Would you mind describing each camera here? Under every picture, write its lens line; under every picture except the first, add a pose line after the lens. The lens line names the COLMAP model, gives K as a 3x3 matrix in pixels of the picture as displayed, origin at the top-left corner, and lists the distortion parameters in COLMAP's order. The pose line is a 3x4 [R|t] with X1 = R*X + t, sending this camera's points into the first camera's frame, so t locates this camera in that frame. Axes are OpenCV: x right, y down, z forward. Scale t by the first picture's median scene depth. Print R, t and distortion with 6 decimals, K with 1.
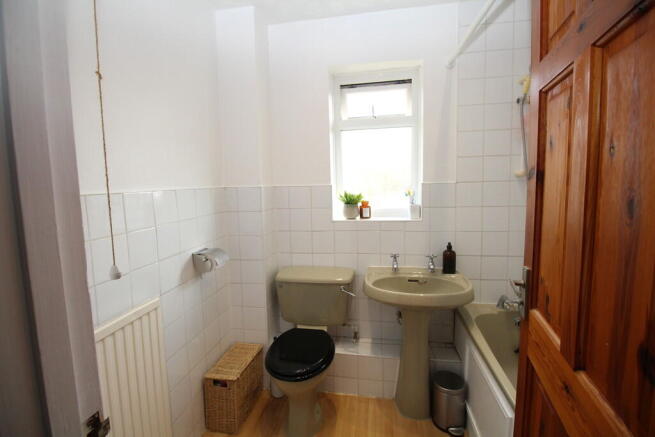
lens RADIAL K [[303.0, 0, 324.8], [0, 303.0, 208.4], [0, 0, 1]] dist [-0.000263, -0.016566]
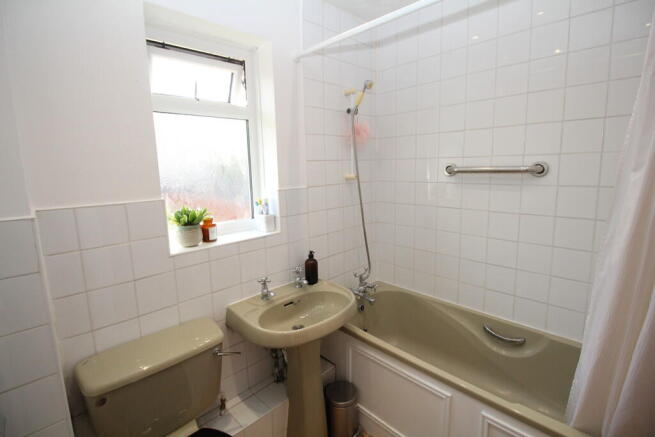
lens RADIAL K [[303.0, 0, 324.8], [0, 303.0, 208.4], [0, 0, 1]] dist [-0.000263, -0.016566]
pose [[0.587340, -0.103640, 0.802677, -0.295793], [0.083472, 0.994235, 0.067294, -0.076586], [-0.805024, 0.027476, 0.592605, 0.378899]]
